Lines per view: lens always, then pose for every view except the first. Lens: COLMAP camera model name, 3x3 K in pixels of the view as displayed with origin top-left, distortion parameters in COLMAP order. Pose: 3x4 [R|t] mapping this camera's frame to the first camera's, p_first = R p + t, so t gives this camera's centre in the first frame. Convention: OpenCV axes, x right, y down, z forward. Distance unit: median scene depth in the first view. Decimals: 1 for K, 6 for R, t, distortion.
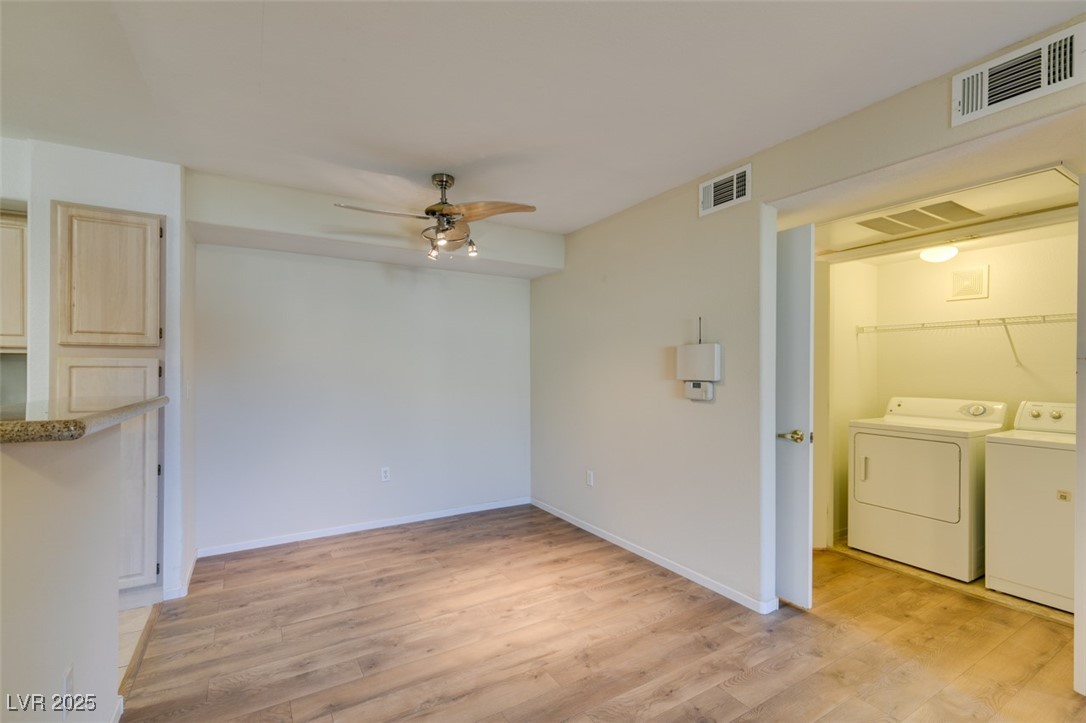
lens RADIAL K [[485.2, 0, 539.3], [0, 485.2, 366.9], [0, 0, 1]] dist [0.008296, -0.001606]
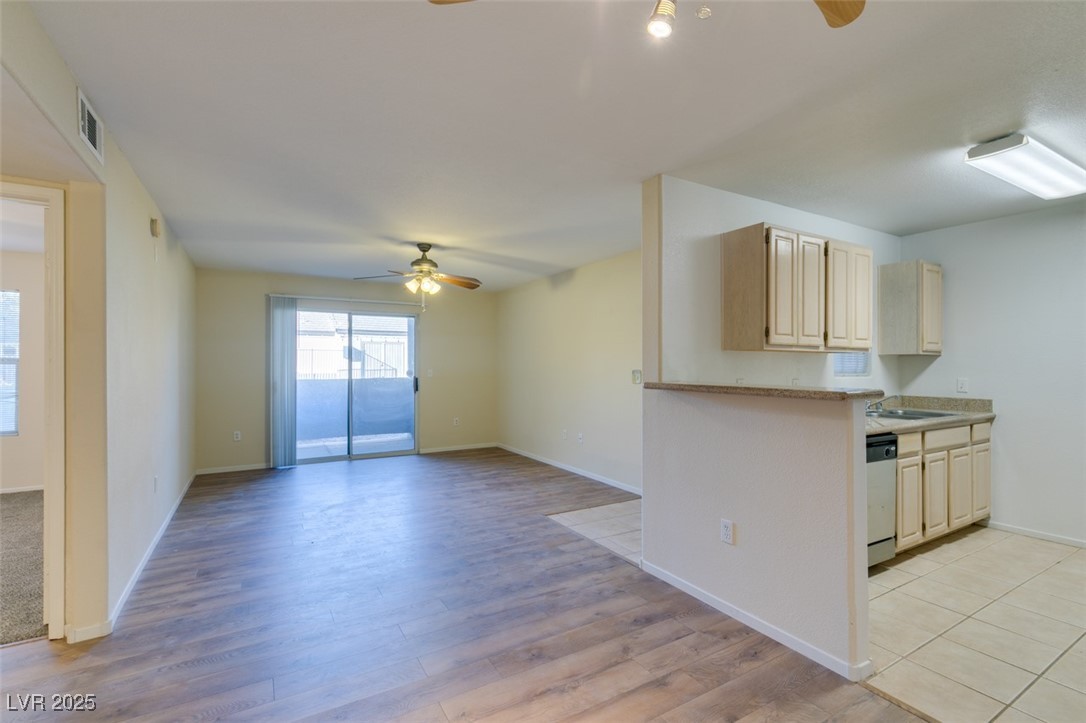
lens RADIAL K [[485.2, 0, 541.9], [0, 485.2, 362.2], [0, 0, 1]] dist [0.008296, -0.001606]
pose [[-0.999993, -0.001563, -0.003323, -0.100771], [-0.001523, 0.999927, -0.011983, 0.008602], [0.003341, -0.011978, -0.999923, 1.313931]]
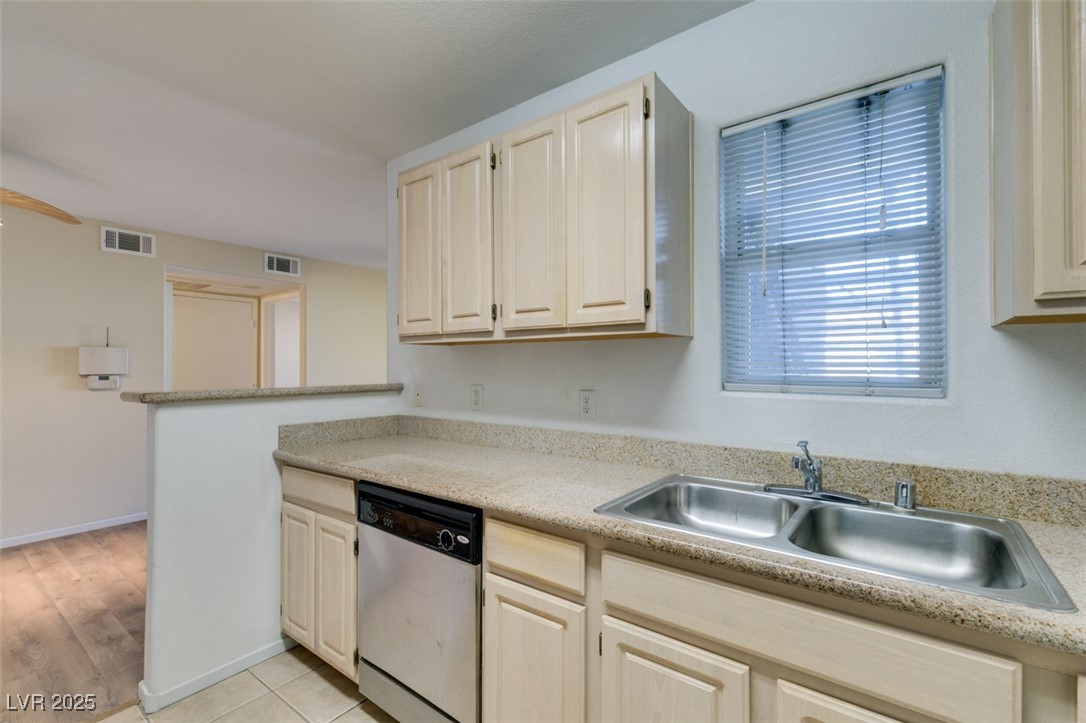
lens RADIAL K [[485.2, 0, 542.7], [0, 485.2, 364.3], [0, 0, 1]] dist [0.008296, -0.001606]
pose [[-0.370849, 0.004040, 0.928684, -1.345045], [-0.002496, 0.999983, -0.005347, 0.004520], [-0.928690, -0.004301, -0.370832, 0.378202]]
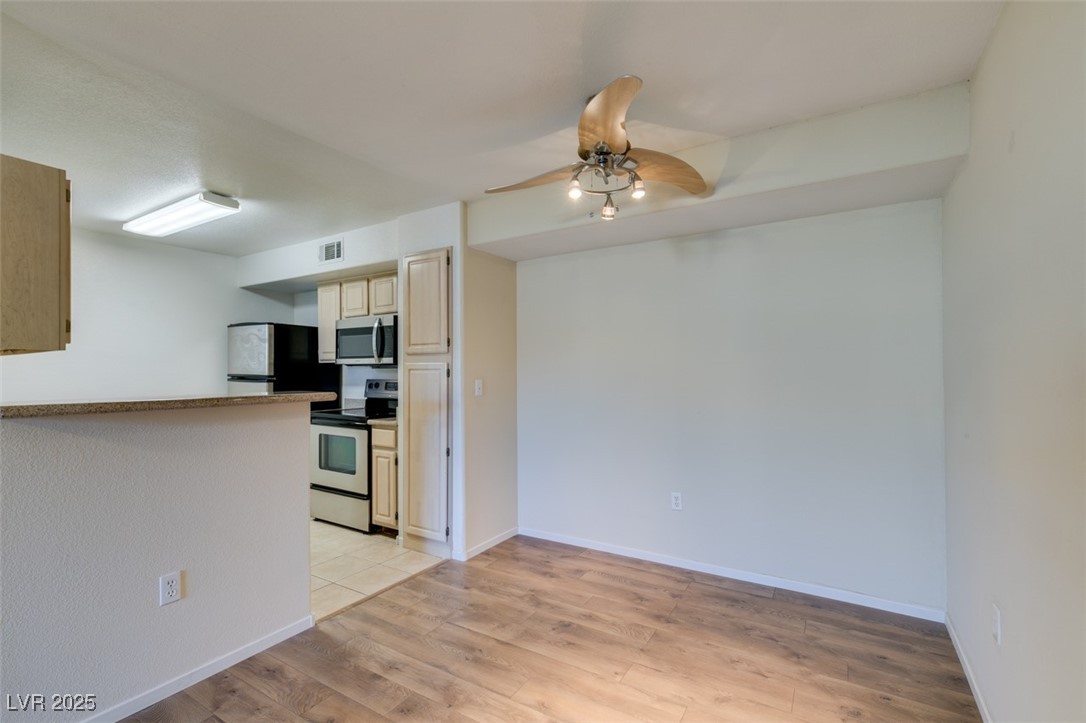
lens RADIAL K [[485.2, 0, 537.5], [0, 485.2, 366.6], [0, 0, 1]] dist [0.008296, -0.001606]
pose [[0.463007, -0.009502, -0.886304, 0.395776], [0.009290, 0.999940, -0.005867, 0.002953], [0.886306, -0.005517, 0.463067, 0.586539]]
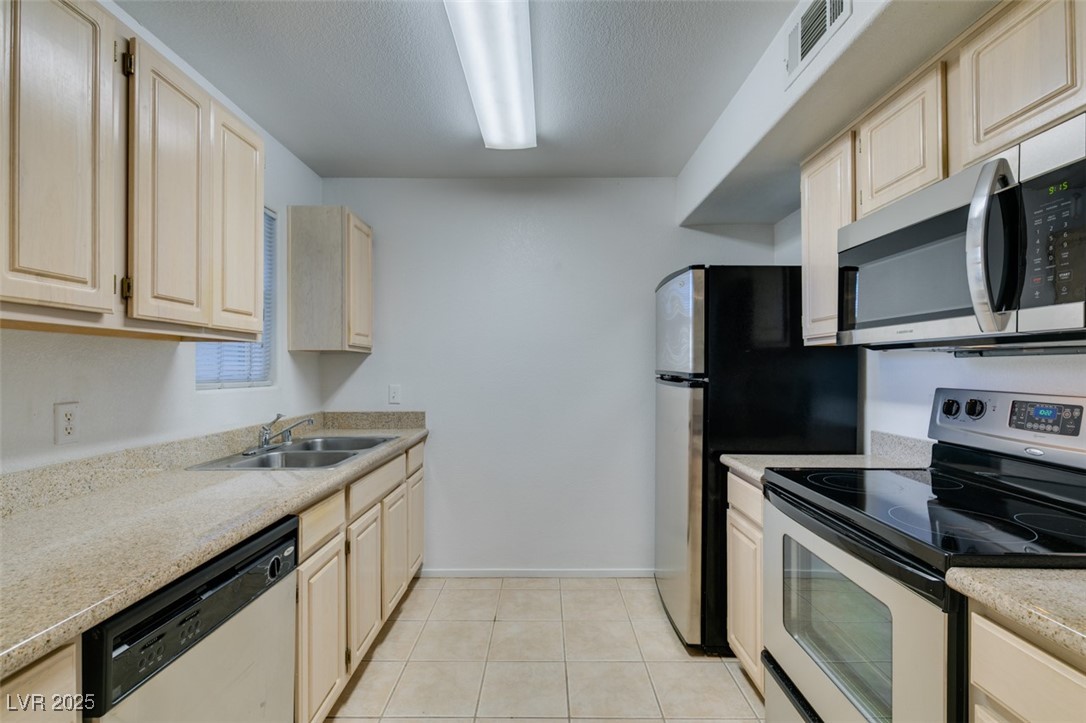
lens RADIAL K [[485.2, 0, 547.6], [0, 485.2, 369.1], [0, 0, 1]] dist [0.008296, -0.001606]
pose [[-0.500100, 0.001482, -0.865966, -0.576057], [0.005947, 0.999981, -0.001722, 0.006652], [0.865947, -0.006011, -0.500100, 0.721654]]
